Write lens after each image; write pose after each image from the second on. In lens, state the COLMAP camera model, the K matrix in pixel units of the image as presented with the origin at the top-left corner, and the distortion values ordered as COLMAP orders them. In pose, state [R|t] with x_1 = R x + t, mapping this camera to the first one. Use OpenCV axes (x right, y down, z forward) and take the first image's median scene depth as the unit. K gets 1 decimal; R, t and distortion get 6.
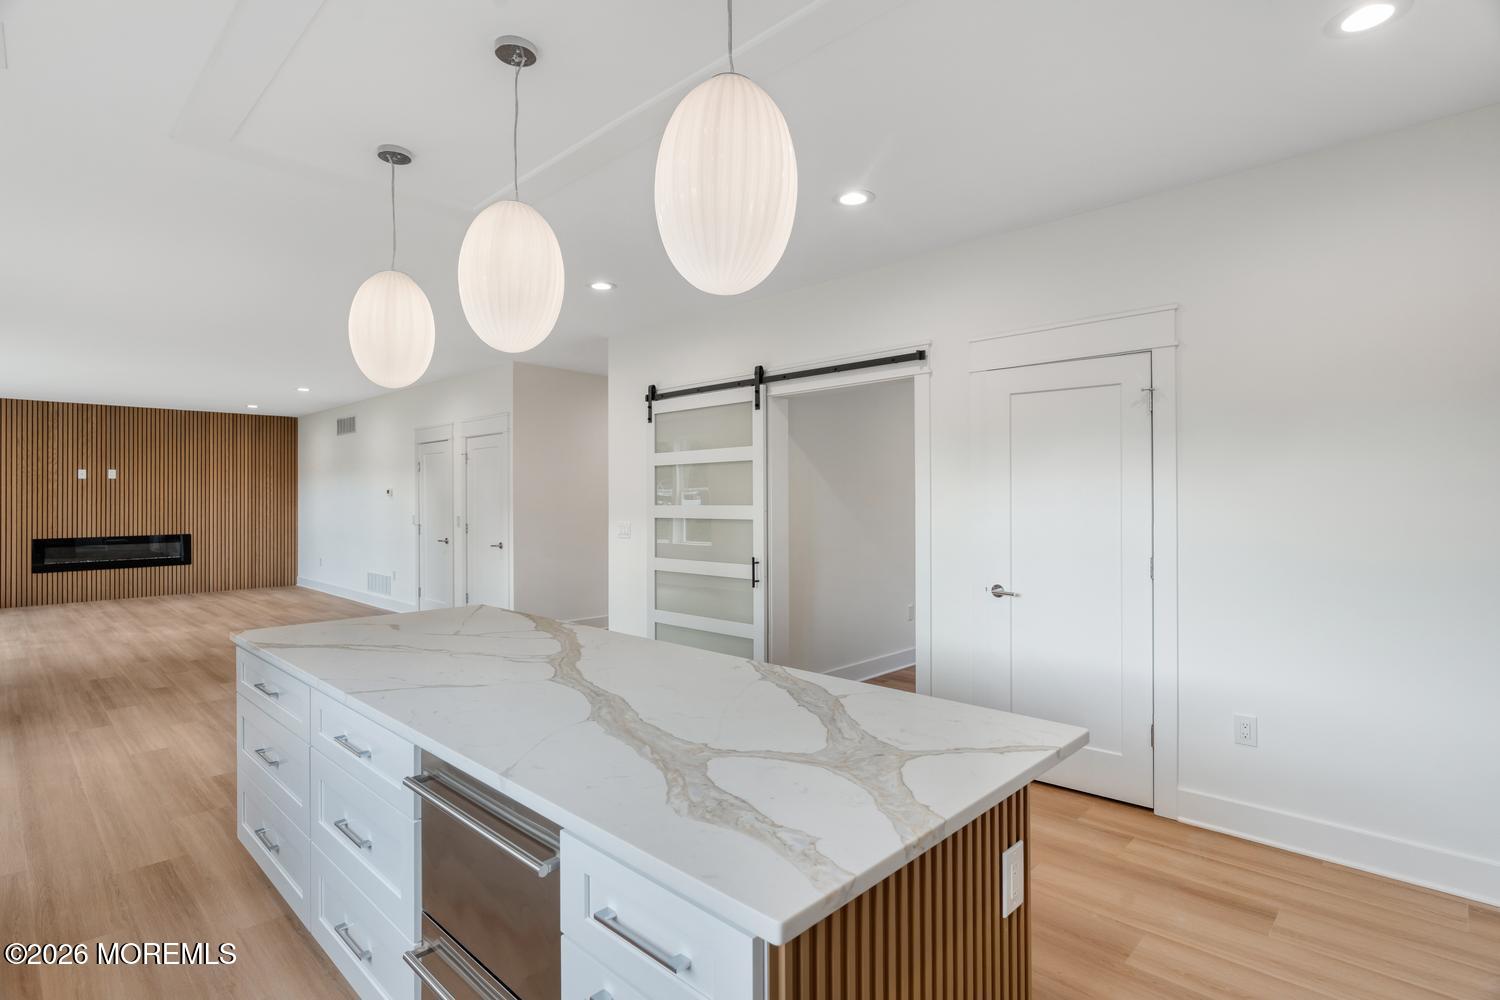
lens RADIAL K [[743.8, 0, 750.0], [0, 743.8, 500.0], [0, 0, 1]] dist [-0.003689, -0.000125]
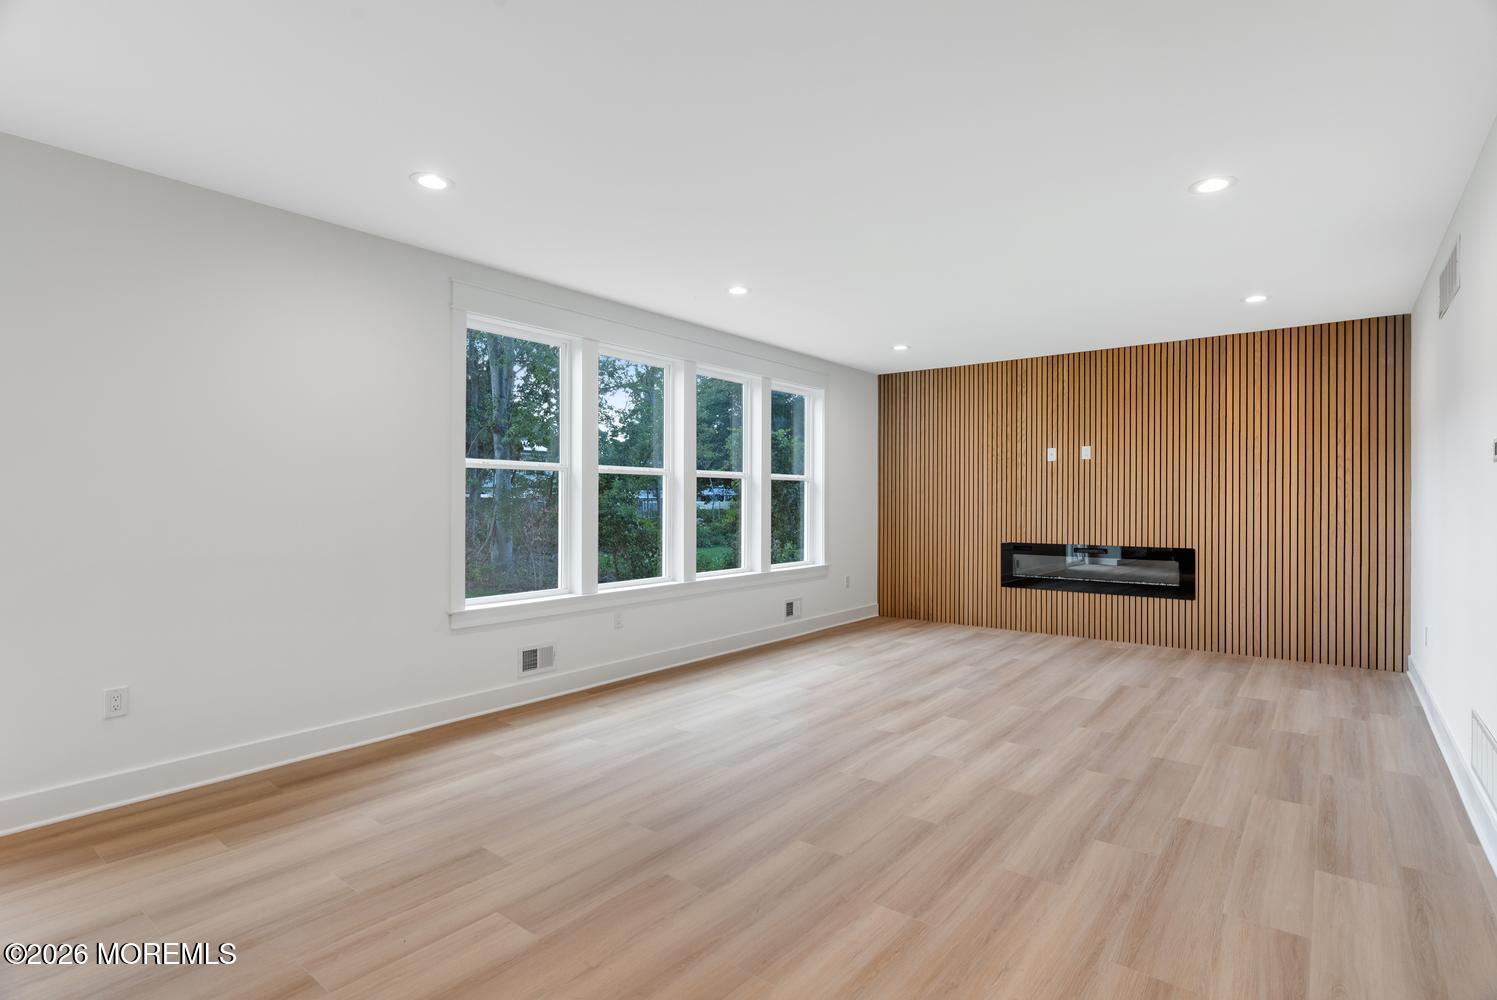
lens RADIAL K [[754.7, 0, 748.5], [0, 754.7, 500.0], [0, 0, 1]] dist [0.003013, -0.000413]
pose [[0.115120, 0.002310, -0.993349, -0.224415], [-0.004816, 0.999987, 0.001767, 0.008972], [0.993340, 0.004580, 0.115130, 0.650978]]
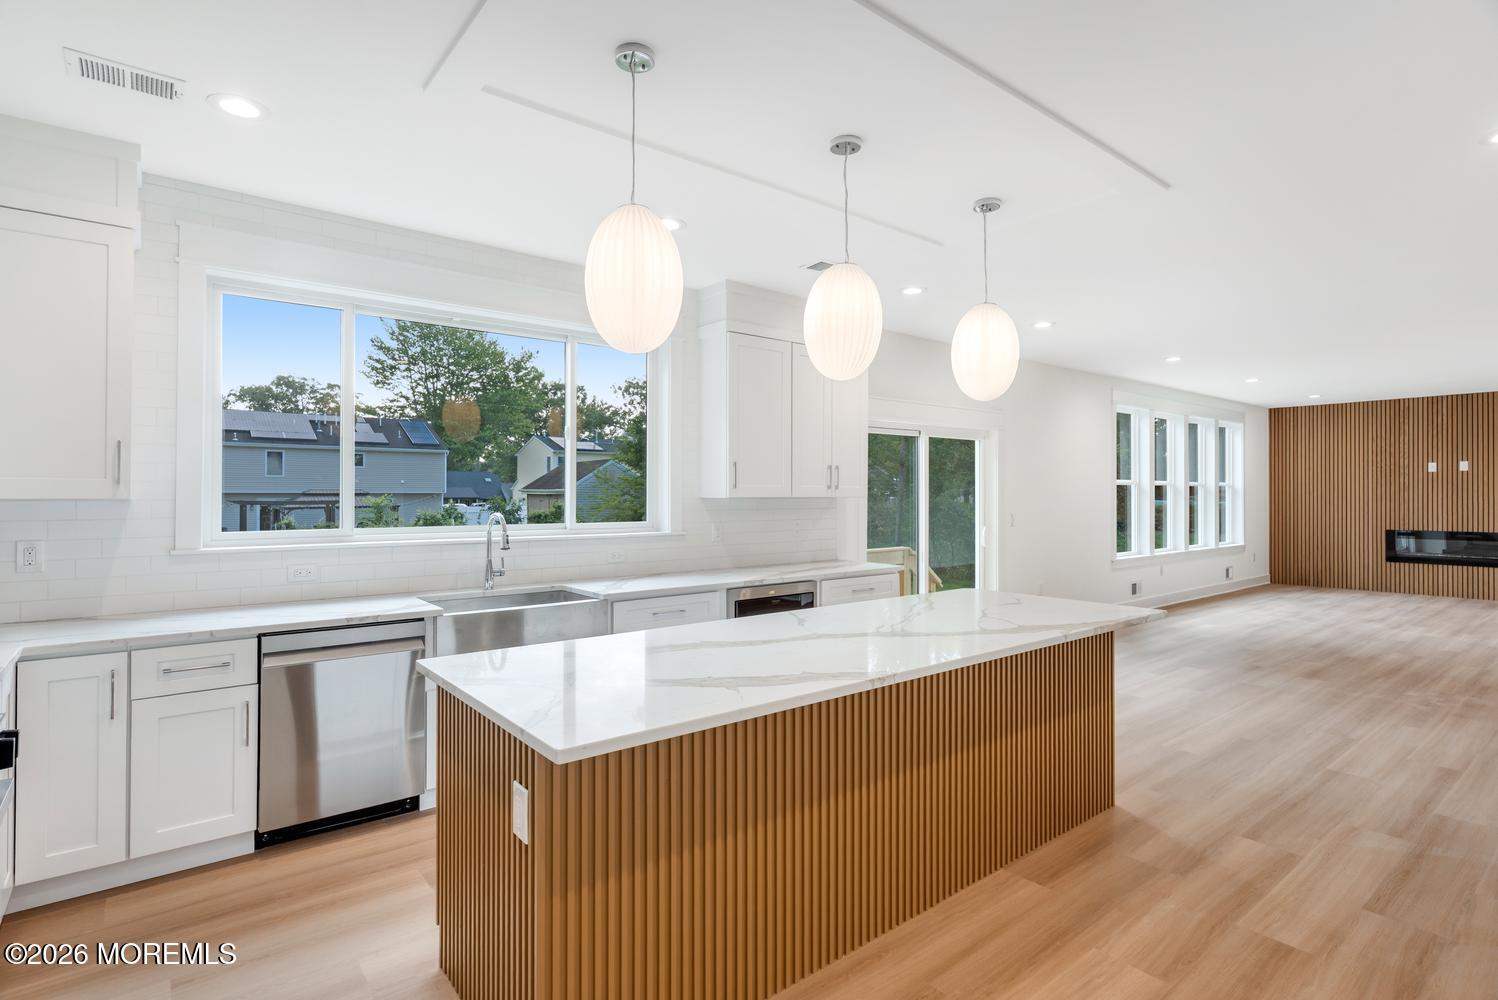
lens RADIAL K [[748.4, 0, 752.4], [0, 748.4, 488.2], [0, 0, 1]] dist [0.004321, 0.000636]
pose [[-0.116924, -0.004092, -0.993132, 0.214695], [-0.000917, 0.999992, -0.004012, -0.001929], [0.993140, 0.000442, -0.116927, 0.219139]]
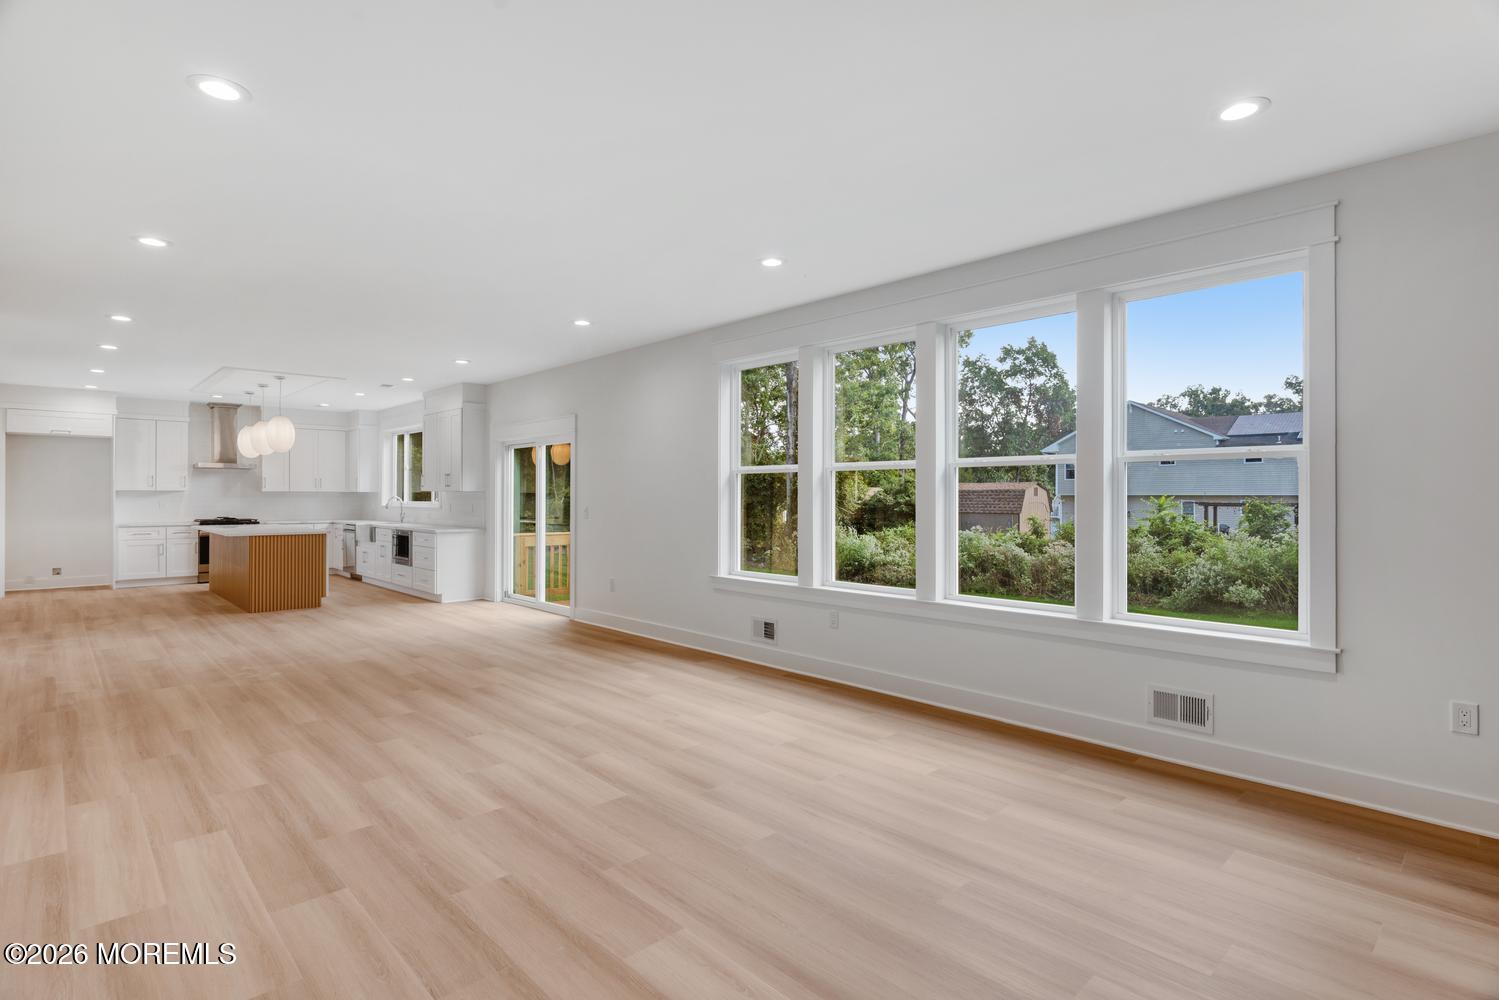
lens RADIAL K [[755.7, 0, 749.5], [0, 755.7, 500.0], [0, 0, 1]] dist [0.003013, -0.000413]
pose [[-0.998725, 0.000595, 0.050478, -0.747188], [0.000864, 0.999986, 0.005315, 0.009478], [-0.050474, 0.005352, -0.998711, 1.161492]]
